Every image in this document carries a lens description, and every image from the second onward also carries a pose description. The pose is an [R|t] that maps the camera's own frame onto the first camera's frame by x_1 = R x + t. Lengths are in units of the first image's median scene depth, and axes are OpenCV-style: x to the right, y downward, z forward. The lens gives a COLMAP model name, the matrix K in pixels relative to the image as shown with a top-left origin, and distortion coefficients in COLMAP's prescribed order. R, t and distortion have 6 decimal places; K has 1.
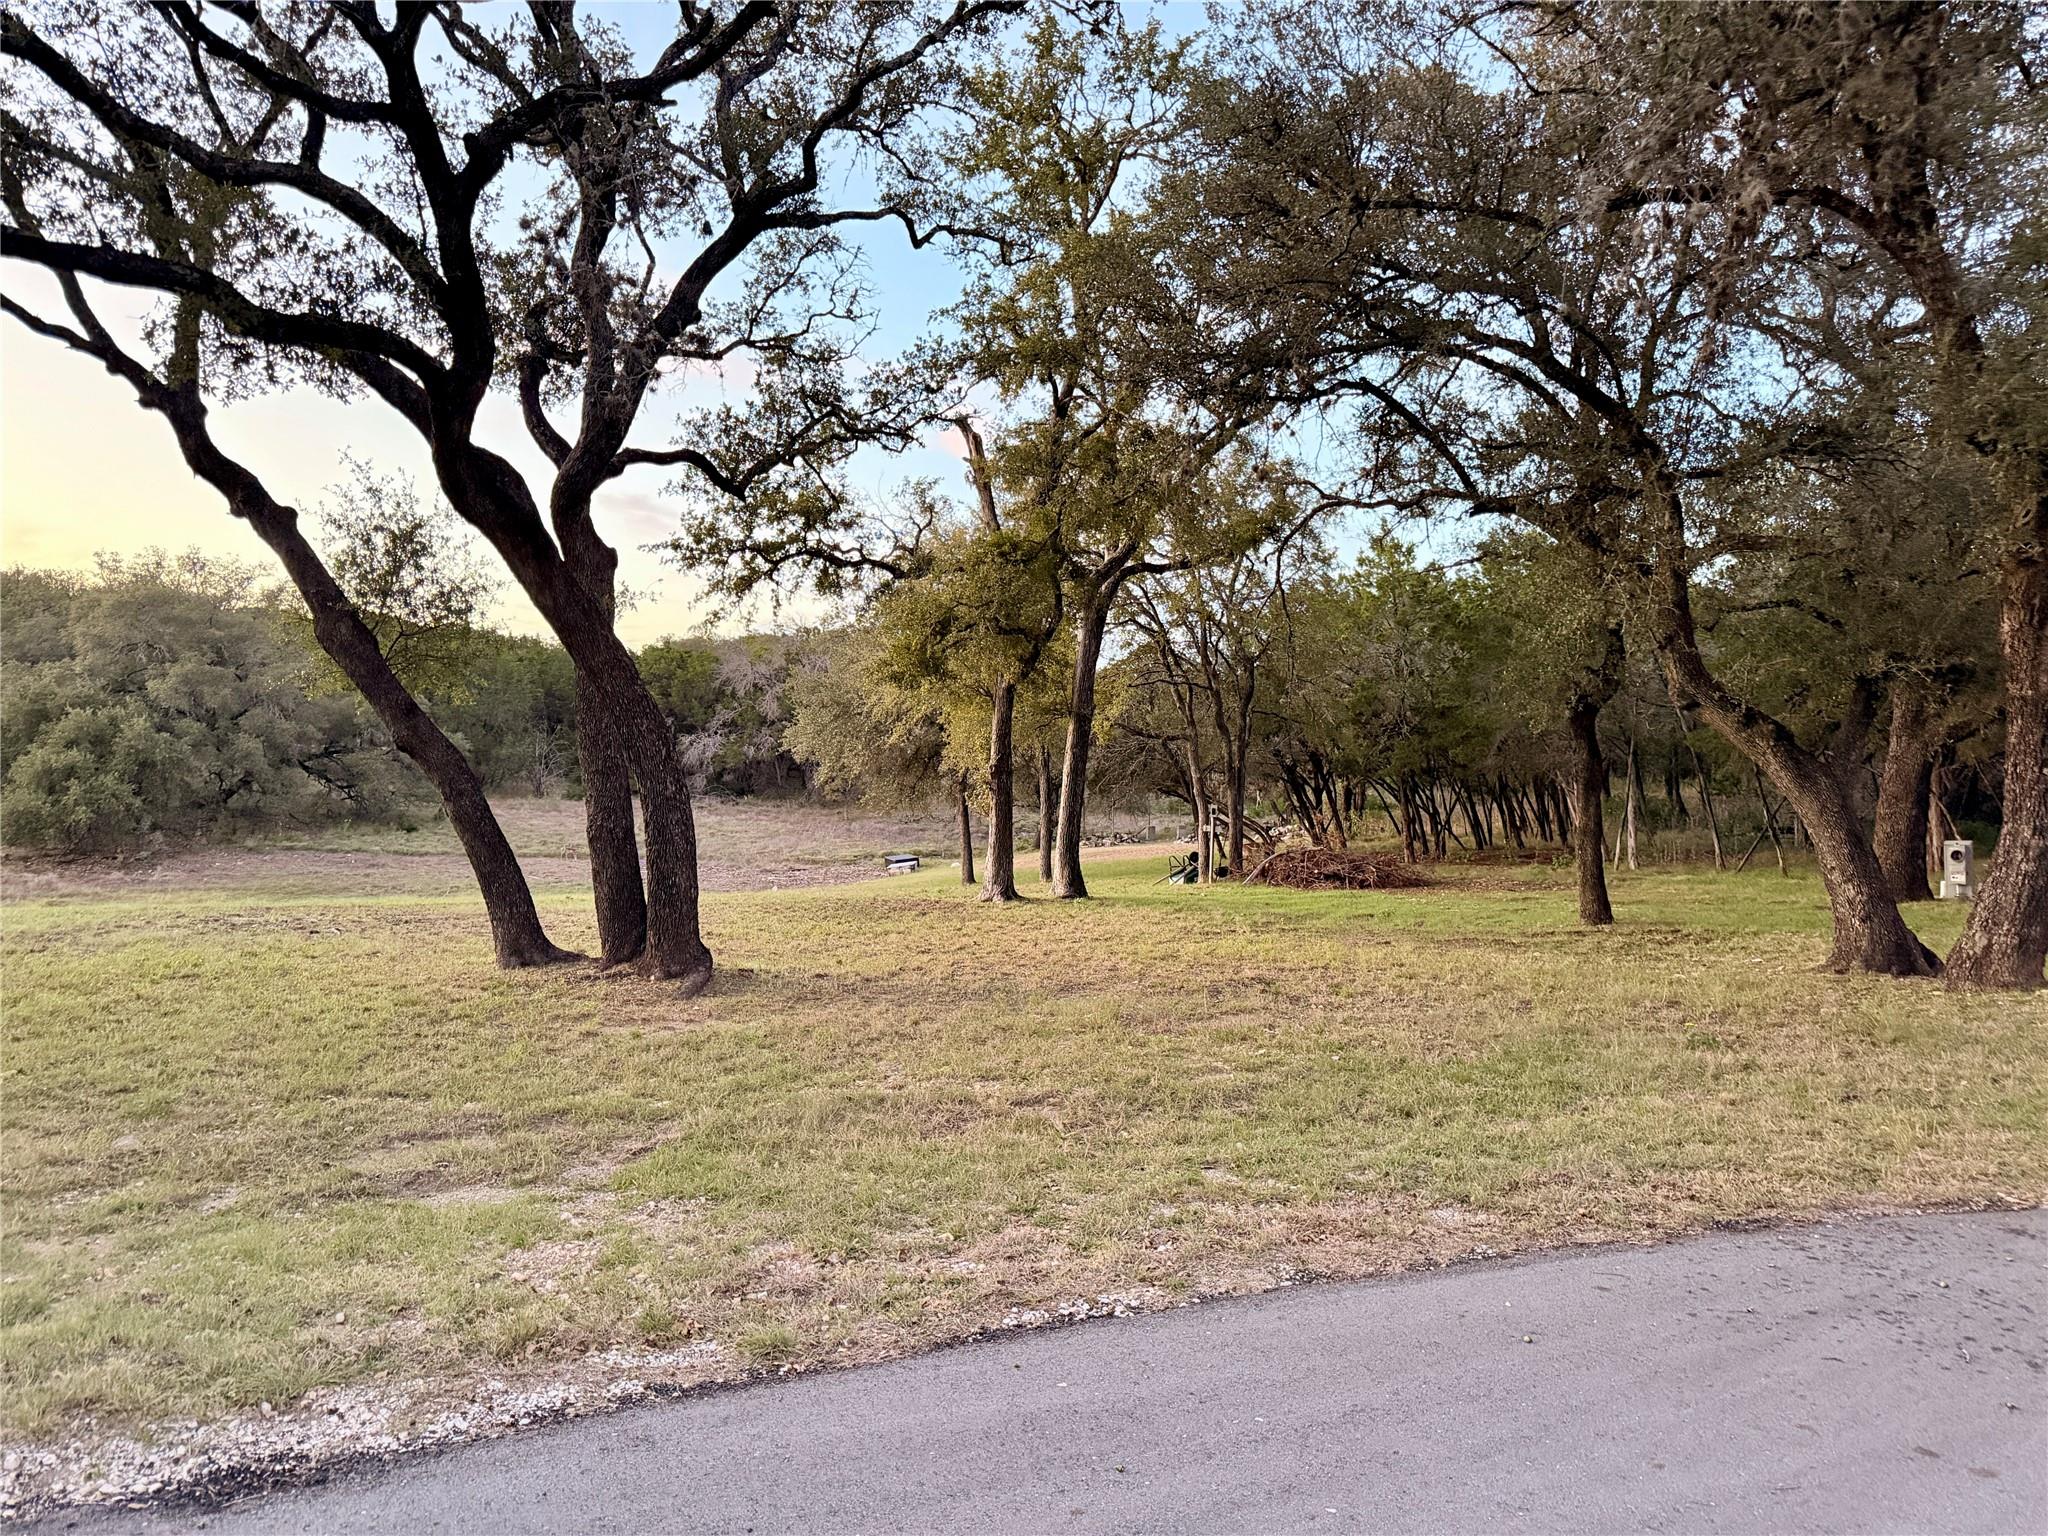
lens RADIAL K [[1432.9, 0, 1036.3], [0, 1432.9, 777.8], [0, 0, 1]] dist [0.078074, -0.111061]
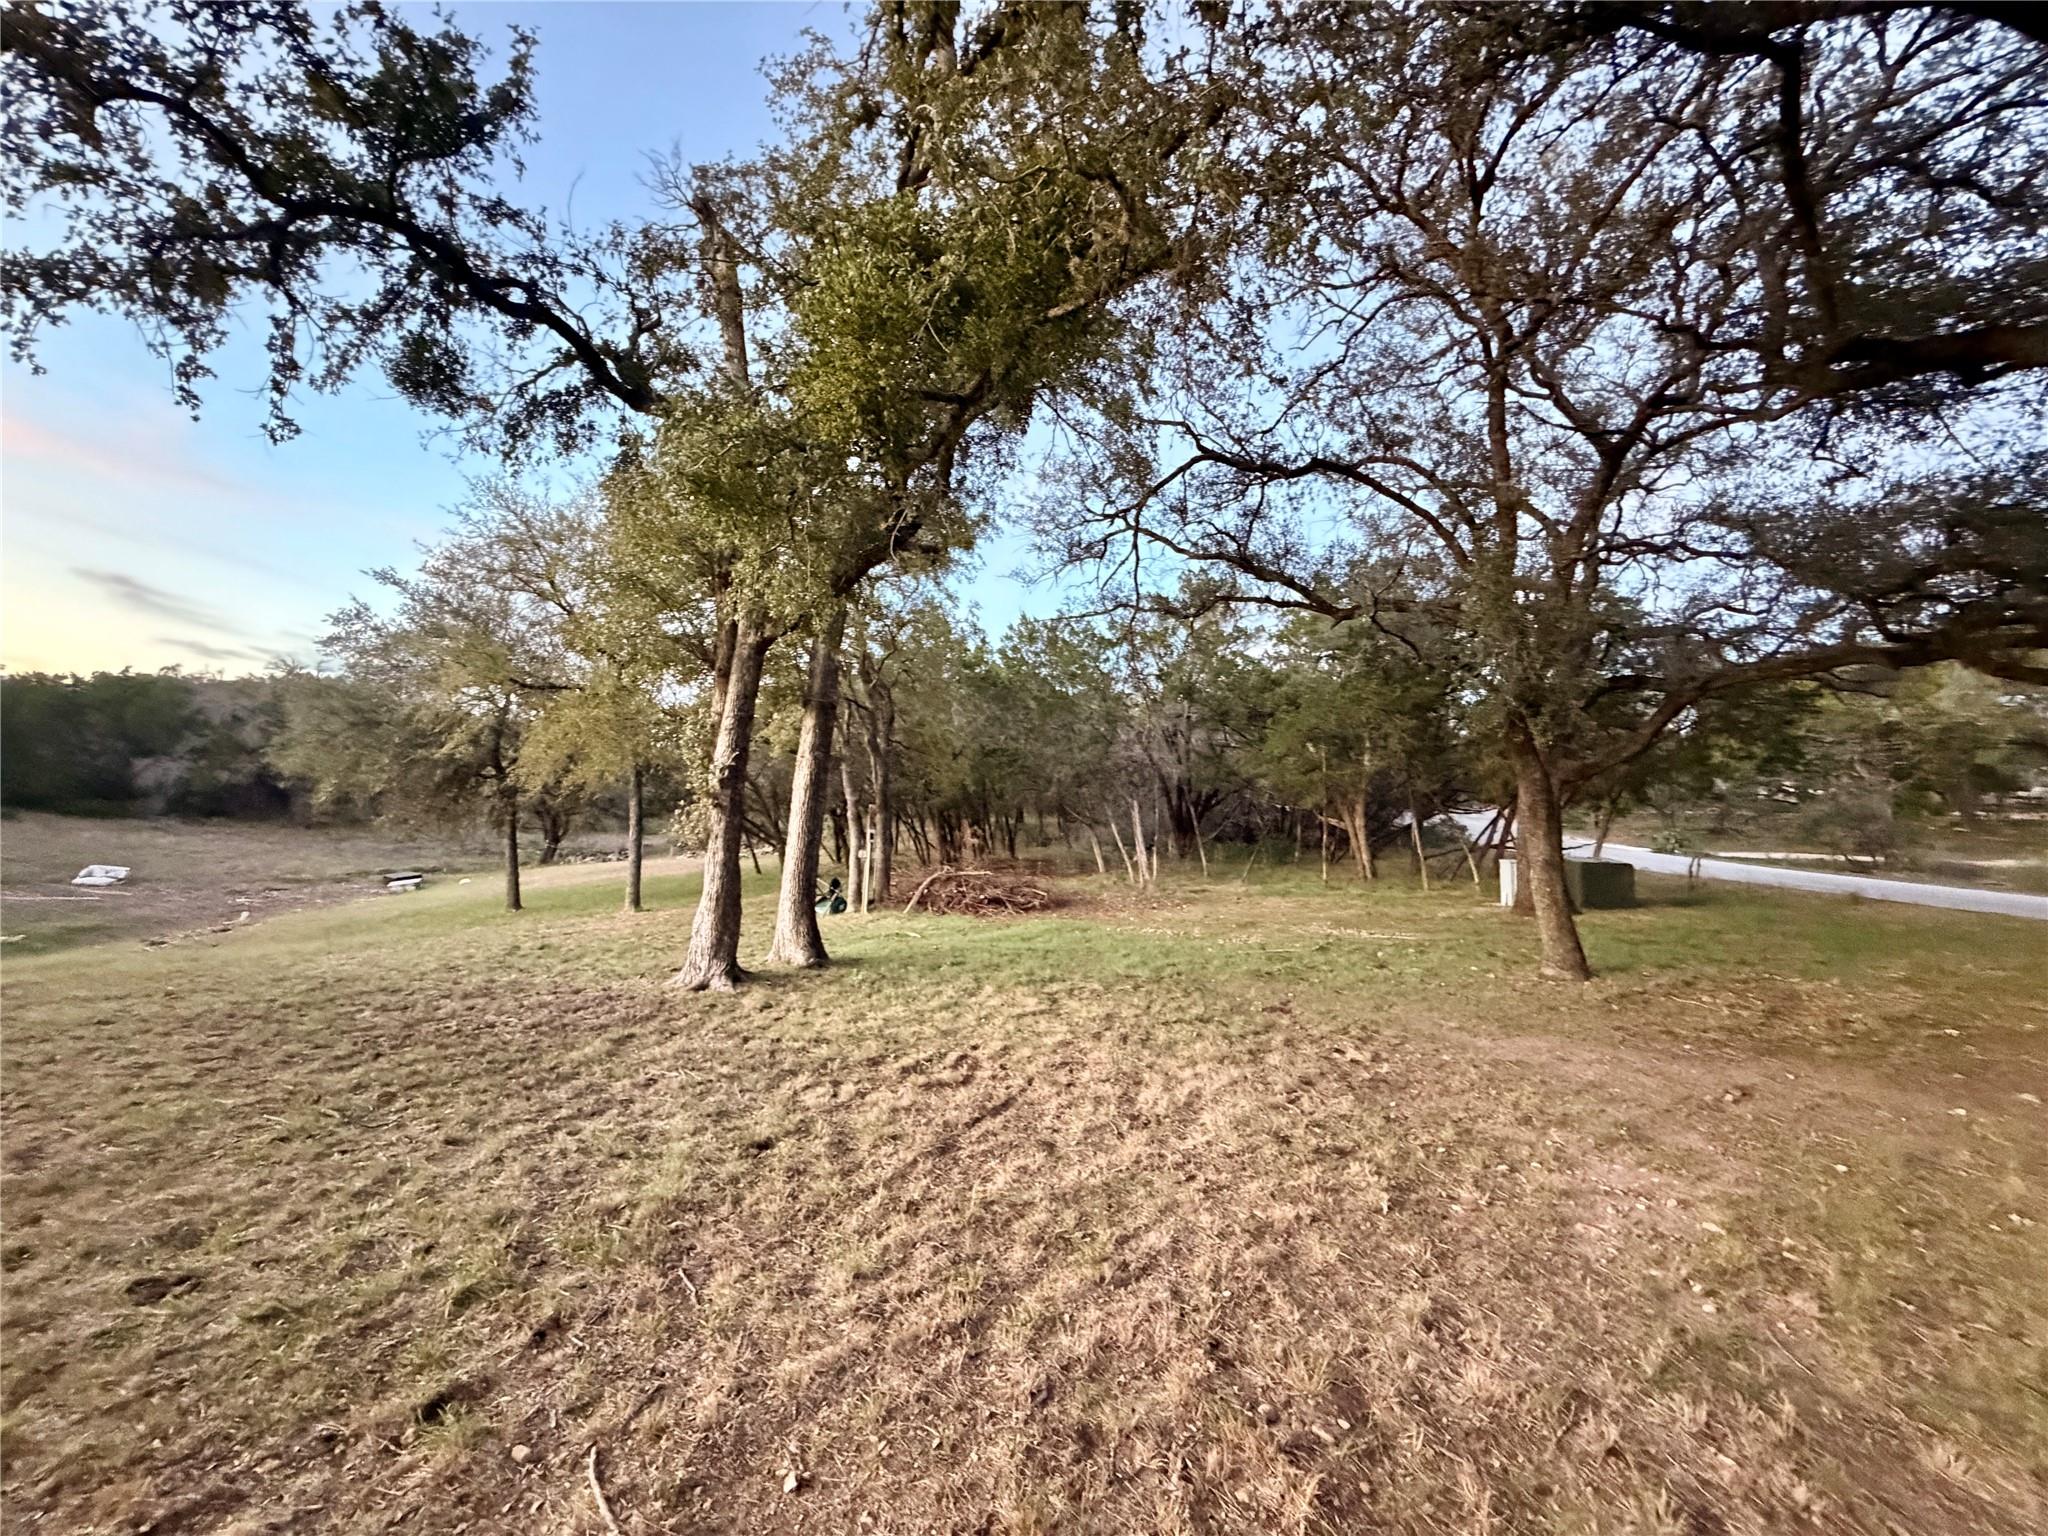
lens RADIAL K [[812.8, 0, 1018.2], [0, 812.8, 766.7], [0, 0, 1]] dist [-0.000190, -0.000141]
pose [[0.839191, 0.043121, 0.542124, -0.081769], [-0.013039, 0.998160, -0.059211, 0.007198], [-0.543680, 0.042620, 0.838210, 0.453712]]
